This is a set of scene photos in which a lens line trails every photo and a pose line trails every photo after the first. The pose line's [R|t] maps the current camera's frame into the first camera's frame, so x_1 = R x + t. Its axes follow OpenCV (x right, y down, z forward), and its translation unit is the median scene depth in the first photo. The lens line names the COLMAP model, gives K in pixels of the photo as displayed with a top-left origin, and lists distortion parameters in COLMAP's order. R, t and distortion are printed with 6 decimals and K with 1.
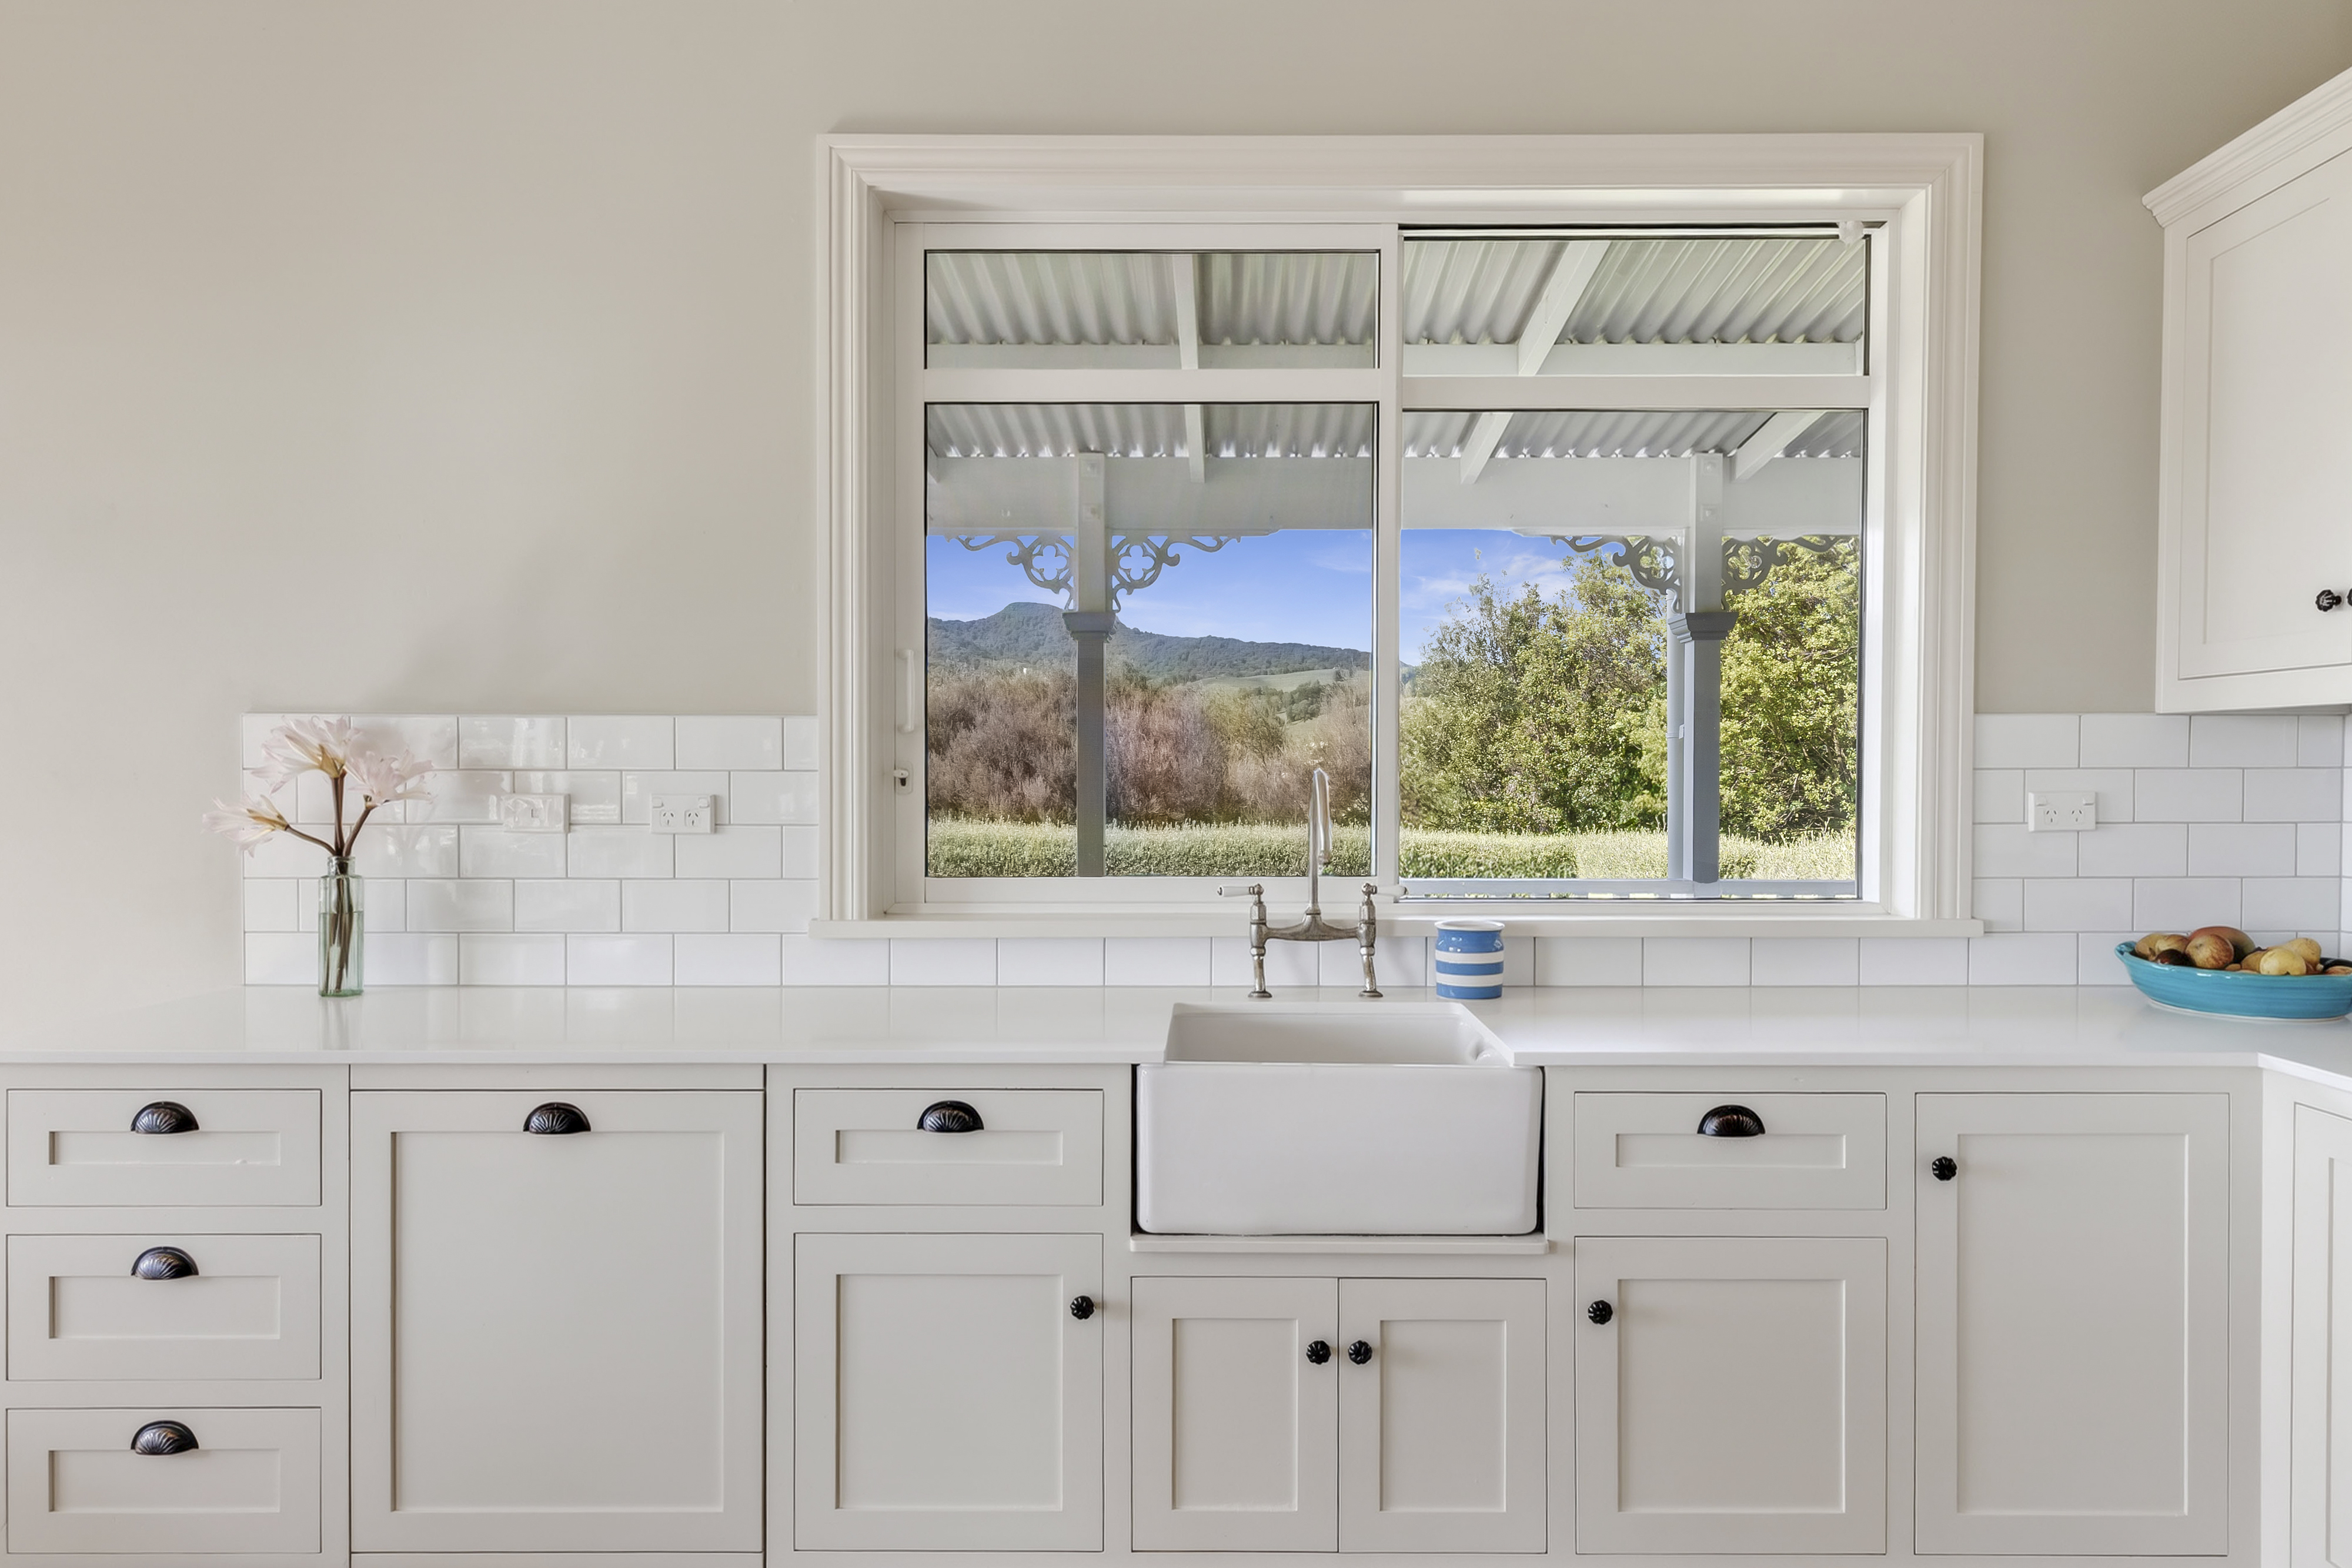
lens RADIAL K [[1336.3, 0, 1182.0], [0, 1336.3, 787.1], [0, 0, 1]] dist [0.004722, -0.000257]
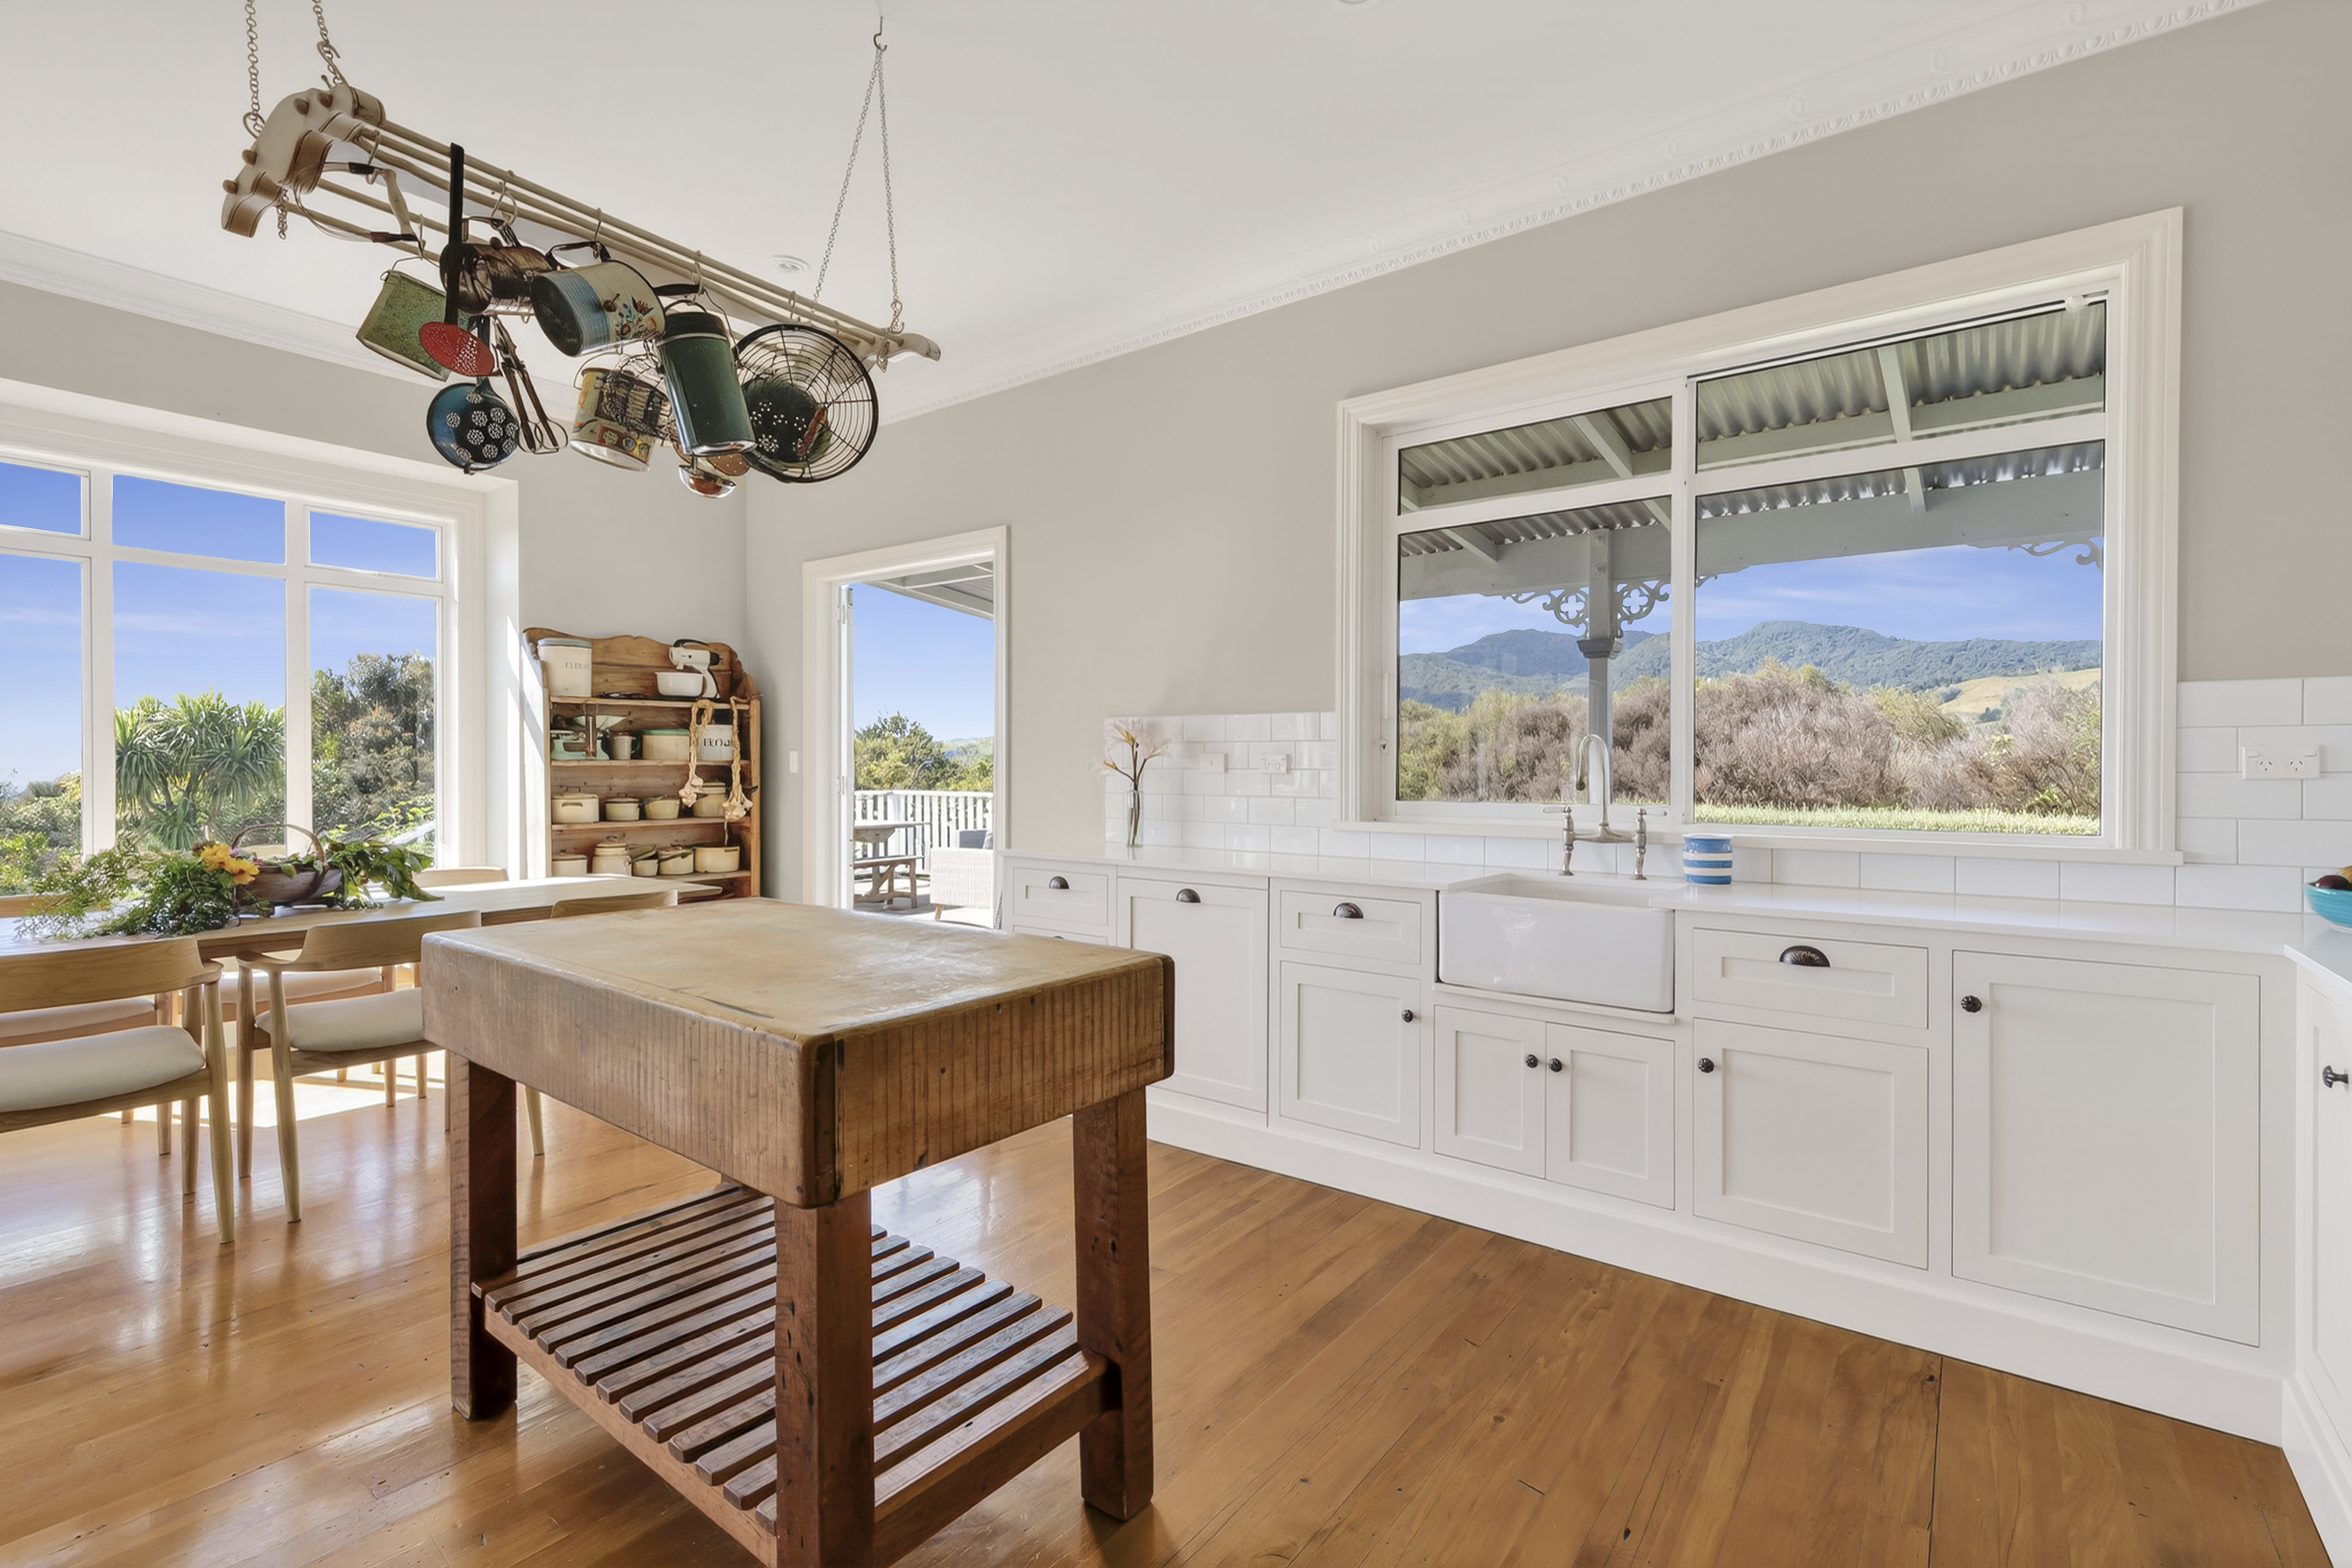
lens RADIAL K [[1075.4, 0, 1183.5], [0, 1075.4, 779.3], [0, 0, 1]] dist [0.002597, -0.000359]
pose [[0.795885, 0.009220, -0.605378, 0.472193], [-0.012420, 0.999922, -0.001100, 0.046611], [0.605321, 0.008395, 0.795937, -0.327568]]
